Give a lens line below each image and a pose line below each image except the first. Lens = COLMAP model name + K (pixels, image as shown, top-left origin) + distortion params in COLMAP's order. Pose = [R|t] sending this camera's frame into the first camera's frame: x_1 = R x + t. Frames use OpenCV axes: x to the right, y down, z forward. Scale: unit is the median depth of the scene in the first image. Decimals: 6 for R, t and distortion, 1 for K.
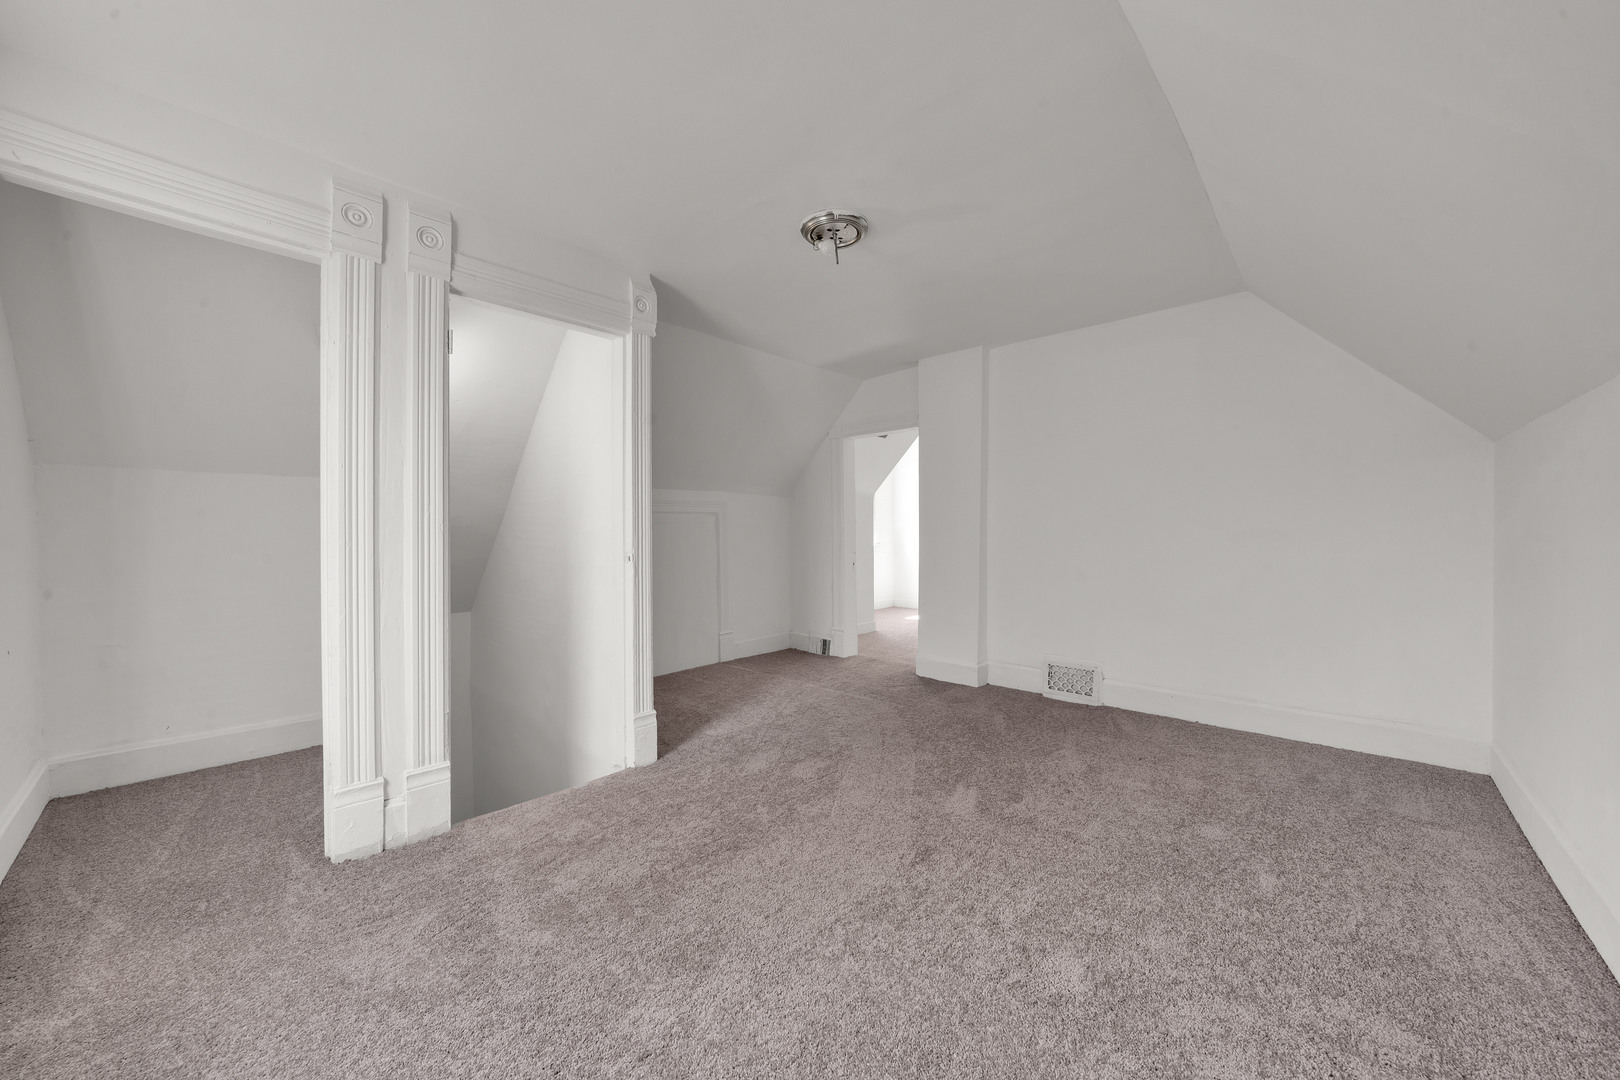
lens RADIAL K [[572.9, 0, 810.9], [0, 572.9, 534.1], [0, 0, 1]] dist [-0.000350, -0.000042]
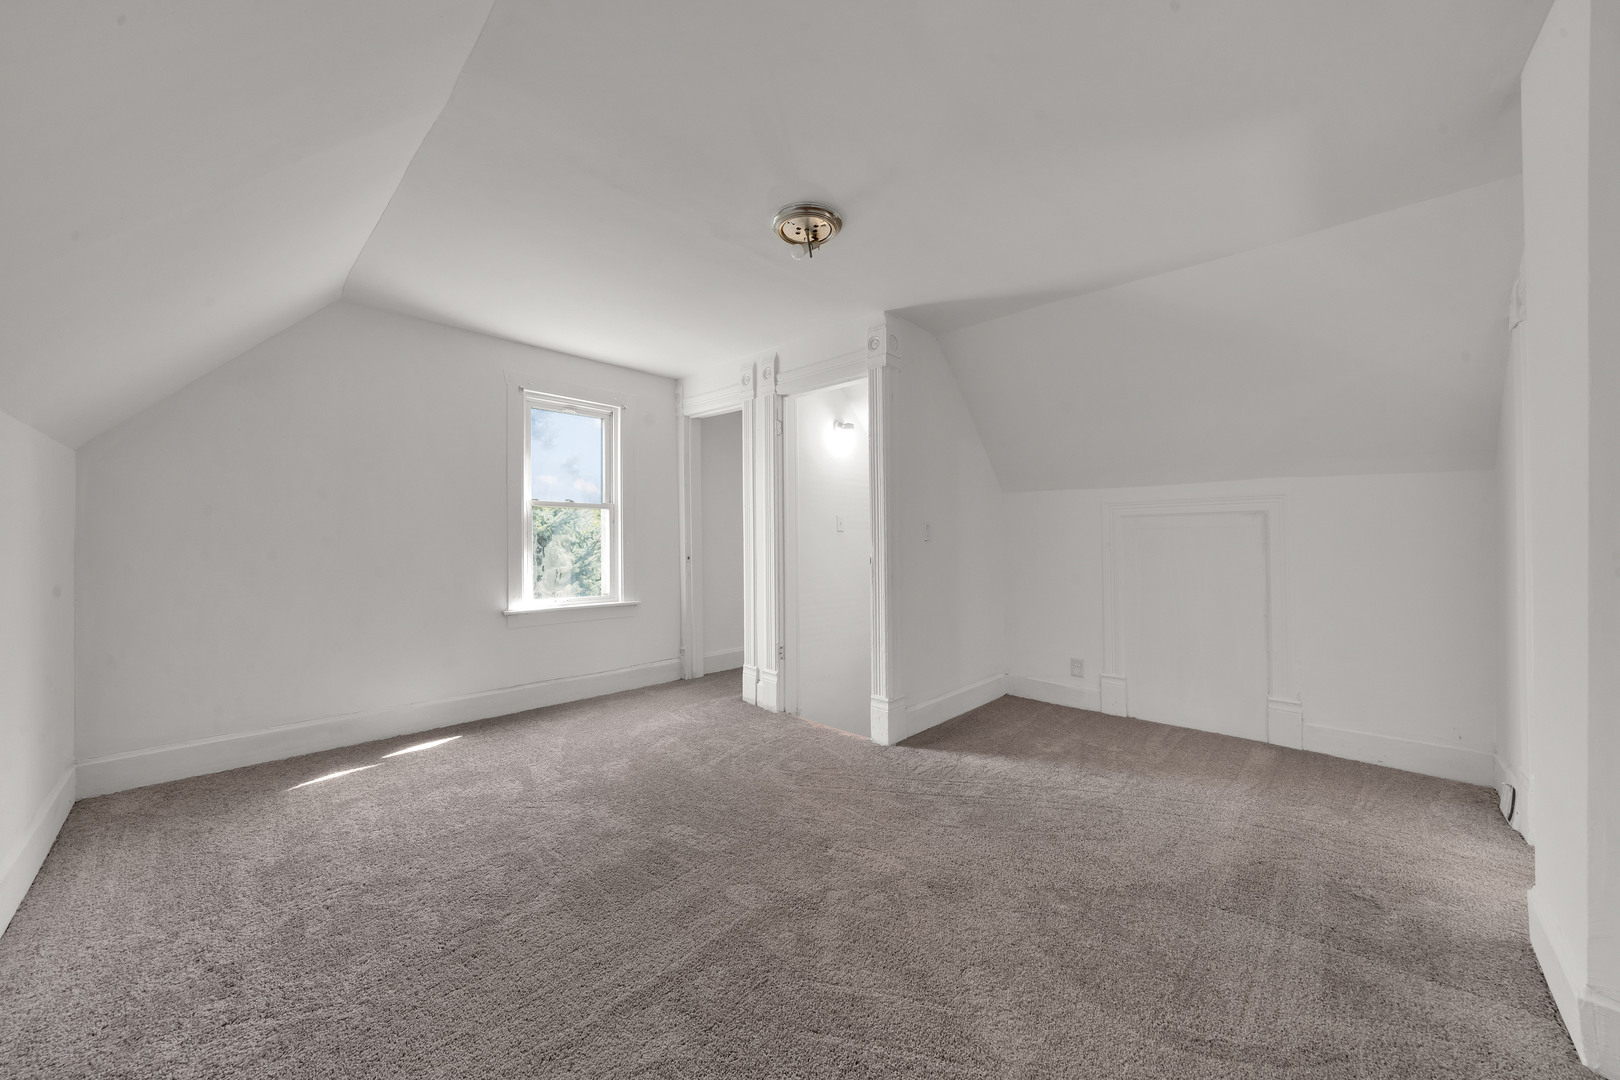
lens RADIAL K [[572.9, 0, 811.3], [0, 572.9, 540.3], [0, 0, 1]] dist [-0.000350, -0.000042]
pose [[0.008084, -0.008138, -0.999934, 1.081602], [-0.012226, 0.999891, -0.008237, 0.017066], [0.999893, 0.012292, 0.007983, 1.085077]]
